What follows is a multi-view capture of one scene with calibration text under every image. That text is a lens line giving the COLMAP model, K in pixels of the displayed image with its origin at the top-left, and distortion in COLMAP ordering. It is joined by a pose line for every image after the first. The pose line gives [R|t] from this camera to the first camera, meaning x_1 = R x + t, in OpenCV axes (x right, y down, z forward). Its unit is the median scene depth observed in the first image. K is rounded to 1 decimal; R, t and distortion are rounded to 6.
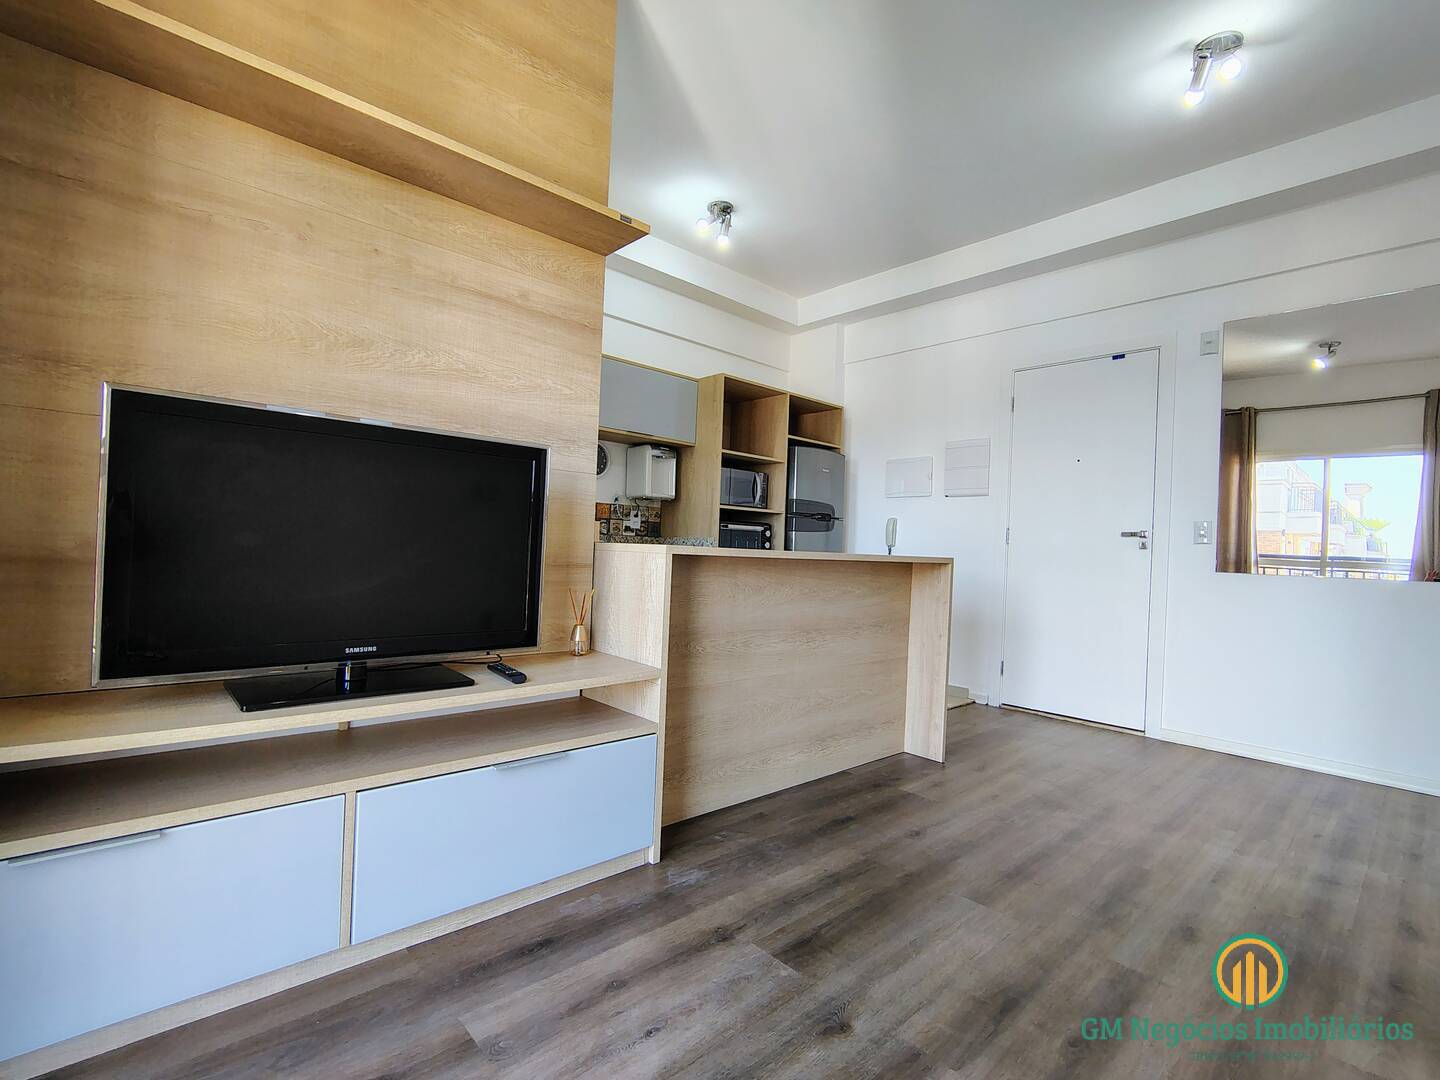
lens RADIAL K [[668.5, 0, 724.9], [0, 668.5, 542.6], [0, 0, 1]] dist [-0.009866, 0.003563]
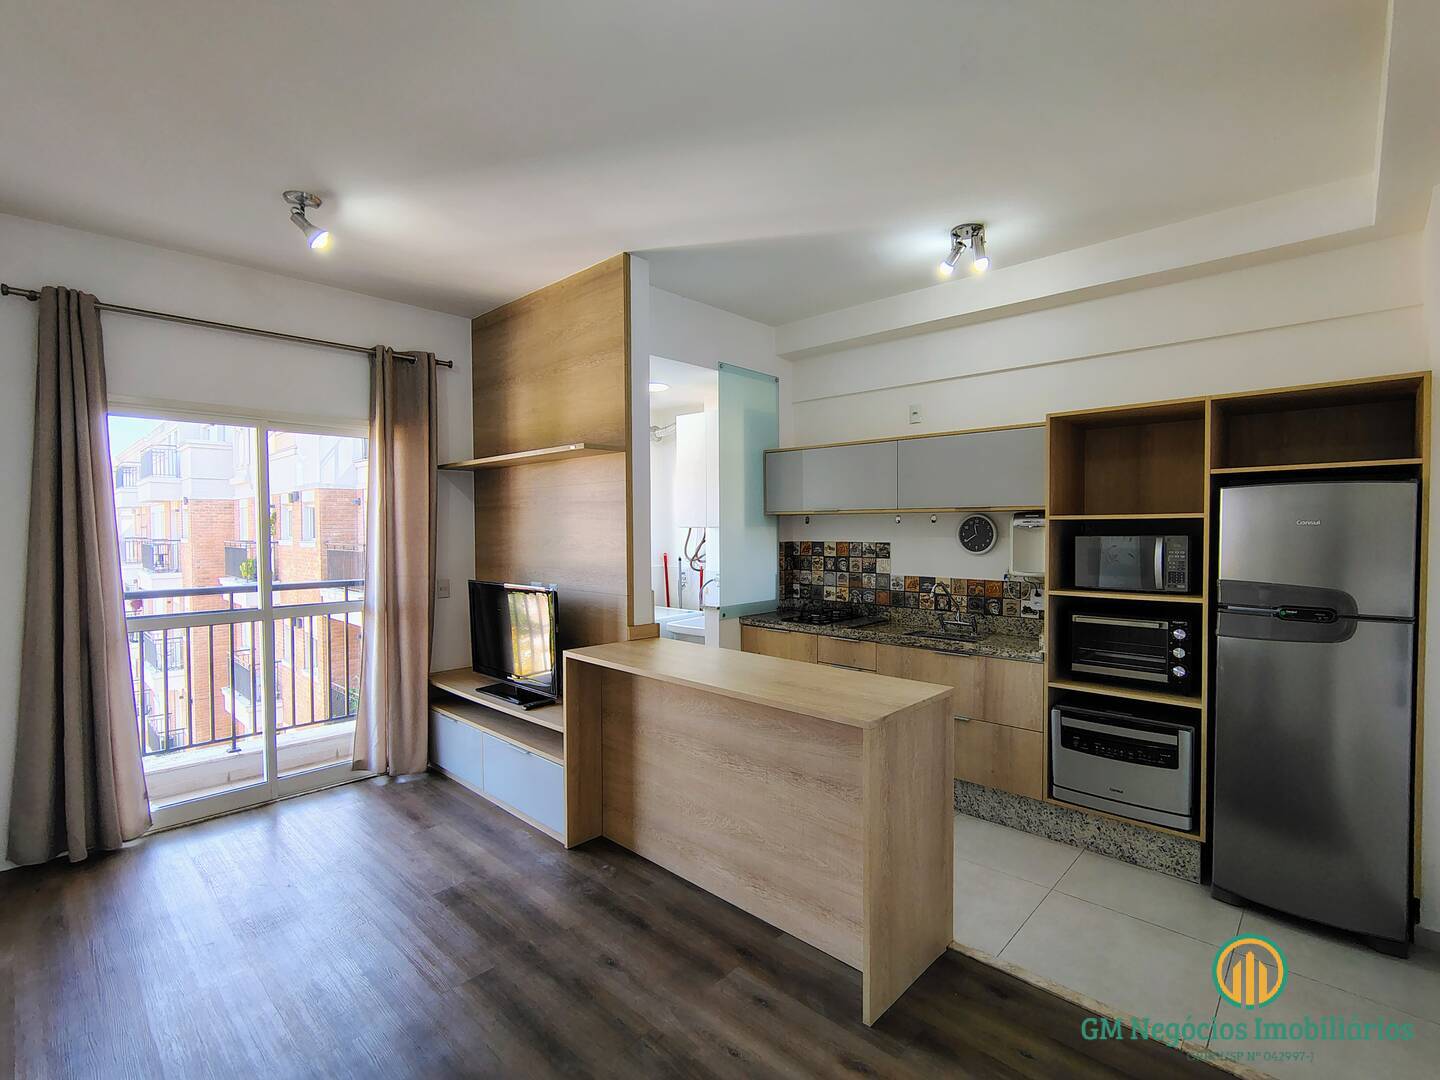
lens RADIAL K [[668.5, 0, 717.0], [0, 668.5, 540.2], [0, 0, 1]] dist [-0.009866, 0.003563]
pose [[0.070433, -0.020541, -0.997305, 1.420884], [0.014576, 0.999702, -0.019561, -0.207253], [0.997410, -0.013159, 0.070711, 1.162384]]
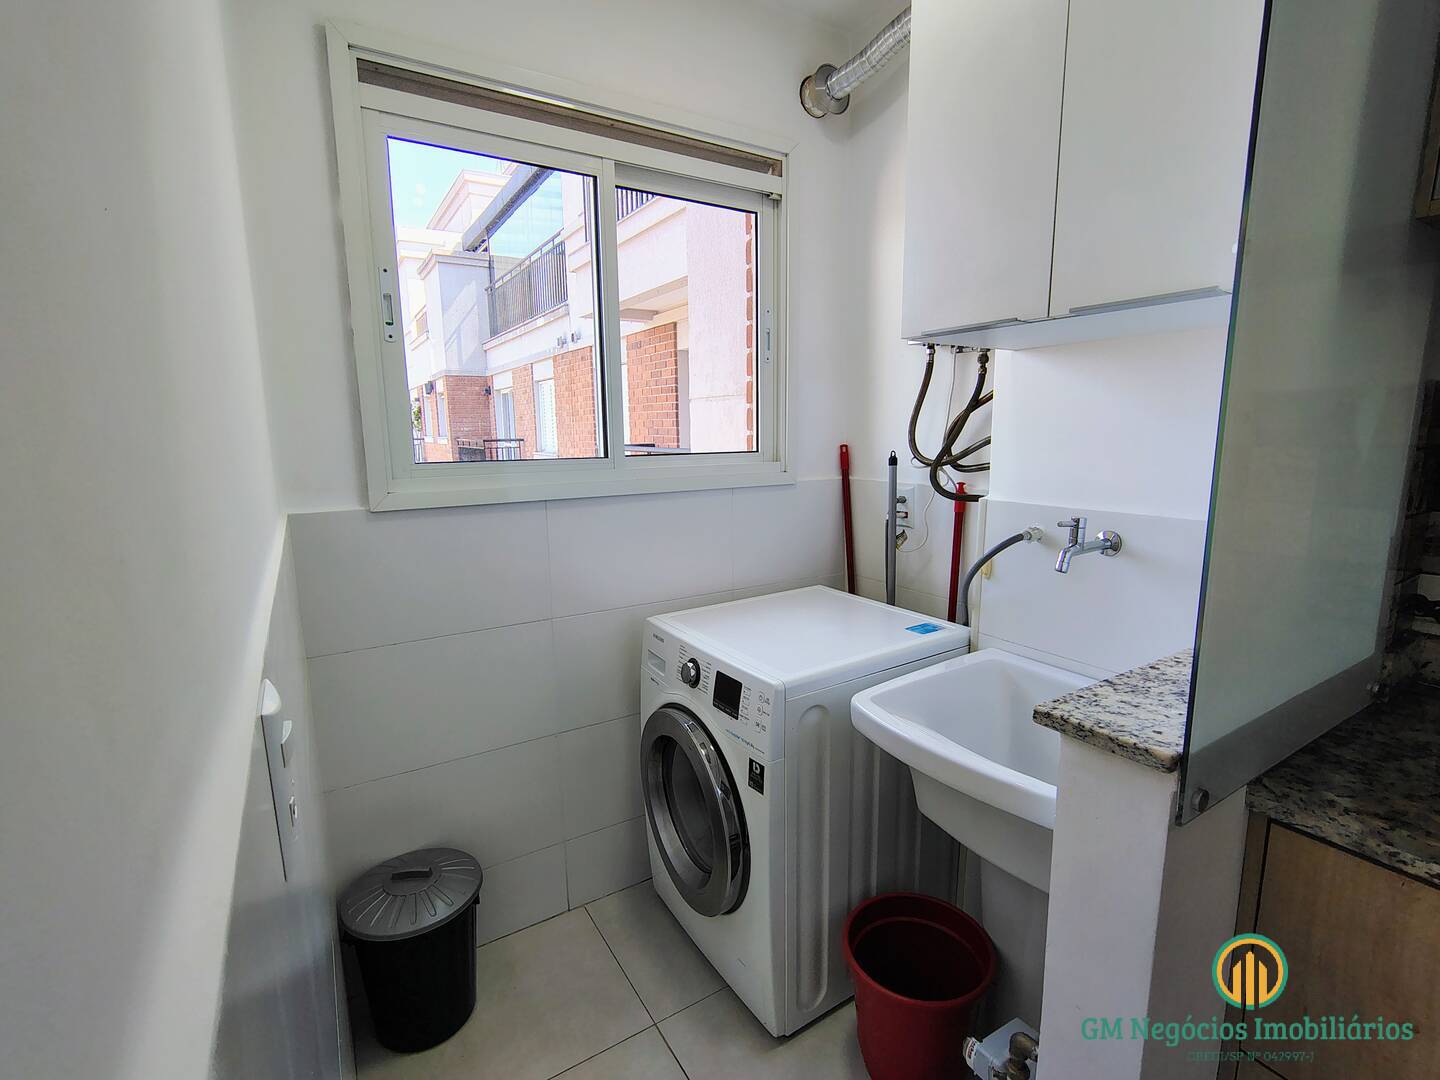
lens RADIAL K [[668.5, 0, 723.3], [0, 668.5, 542.4], [0, 0, 1]] dist [-0.009866, 0.003563]
pose [[-0.182594, 0.131477, -0.974358, -0.262764], [0.013605, 0.991261, 0.131208, -0.197934], [0.983094, 0.010702, -0.182787, 1.143719]]
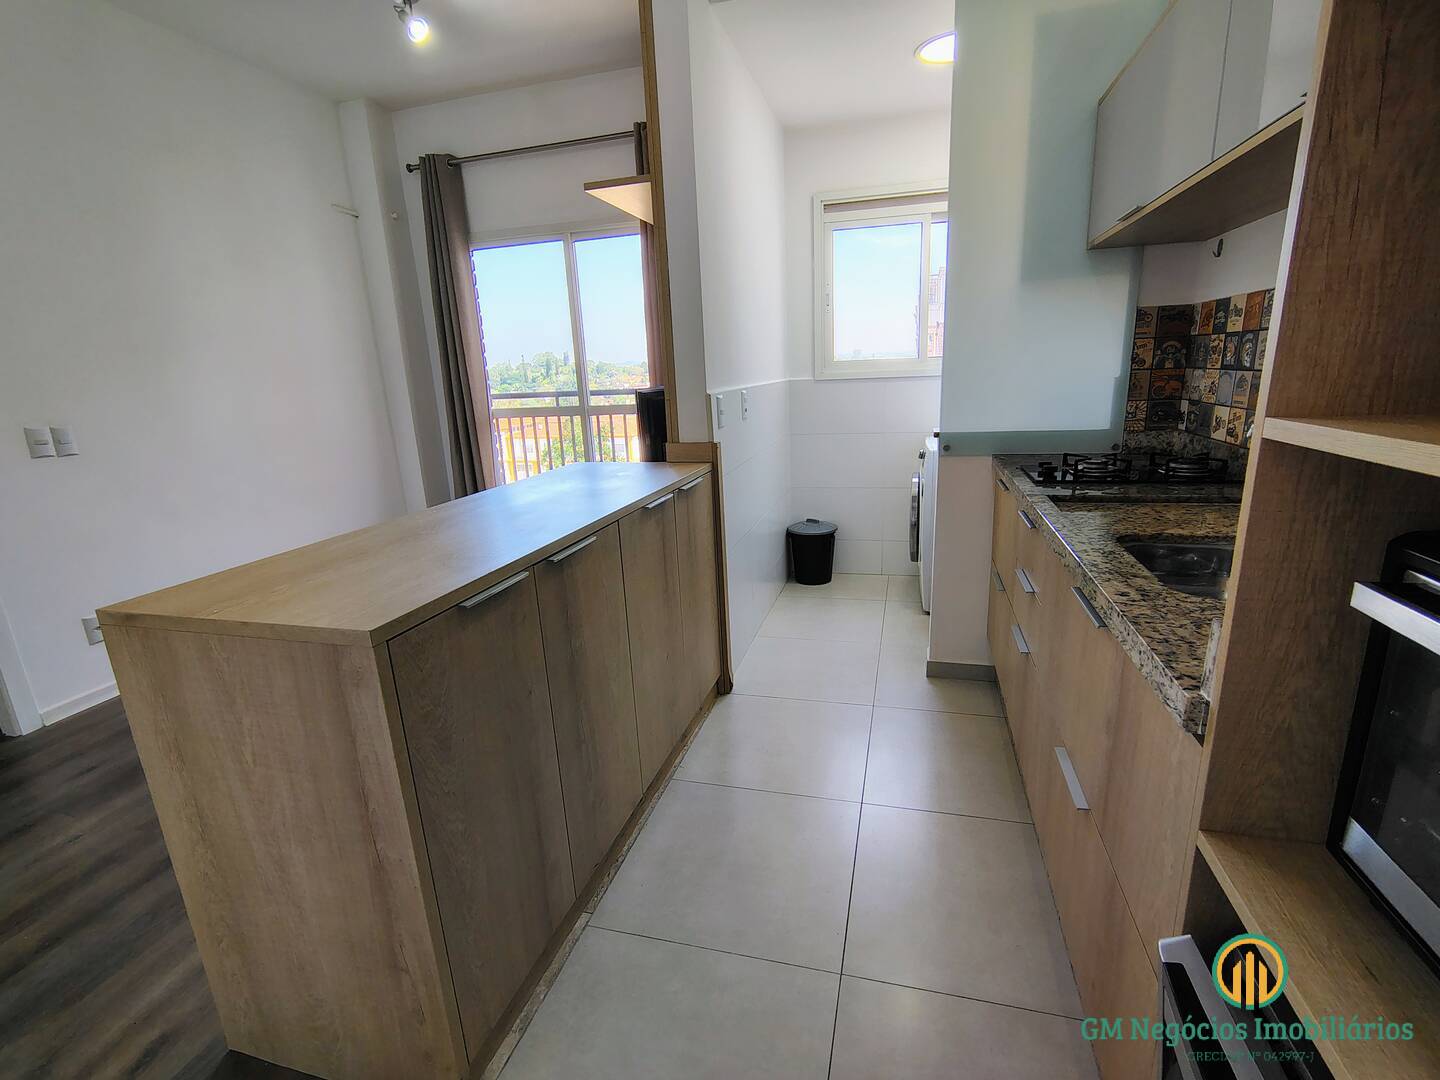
lens RADIAL K [[668.5, 0, 720.2], [0, 668.5, 539.7], [0, 0, 1]] dist [-0.009866, 0.003563]
pose [[-0.841573, 0.134667, -0.523087, 0.359506], [0.016056, 0.974231, 0.224981, -0.131735], [0.539905, 0.180940, -0.822049, 2.109862]]
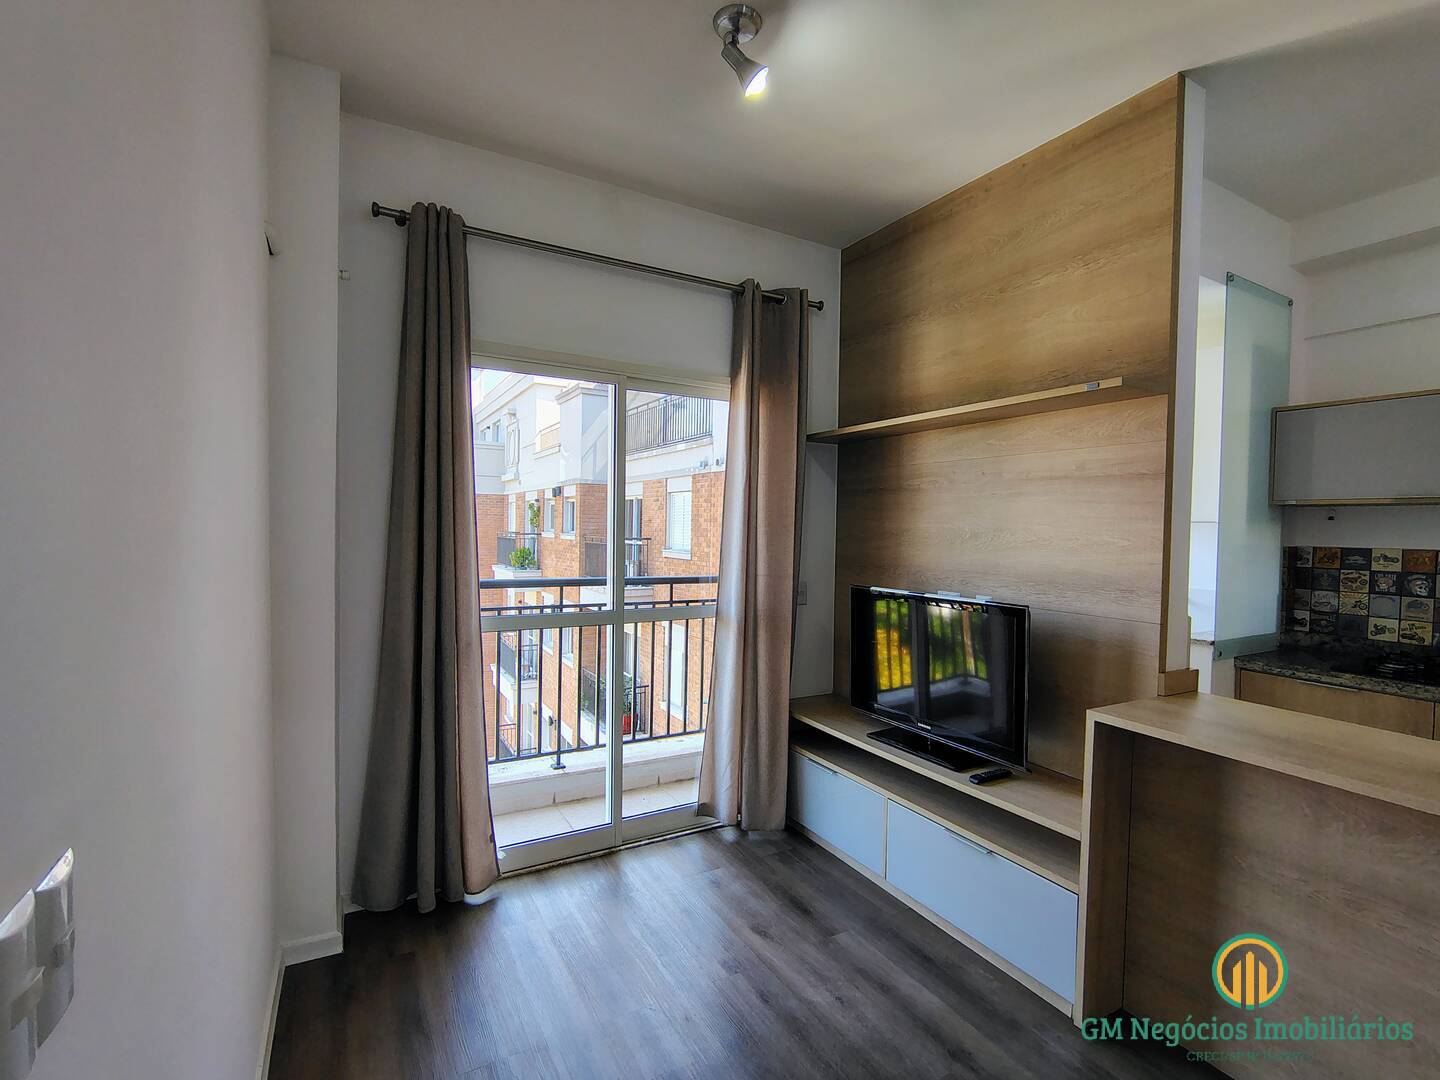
lens RADIAL K [[668.5, 0, 727.5], [0, 668.5, 539.2], [0, 0, 1]] dist [-0.009866, 0.003563]
pose [[-0.216129, -0.026393, -0.976008, 0.922599], [-0.020024, 0.999544, -0.022595, -0.200624], [0.976159, 0.014660, -0.216559, 0.635279]]
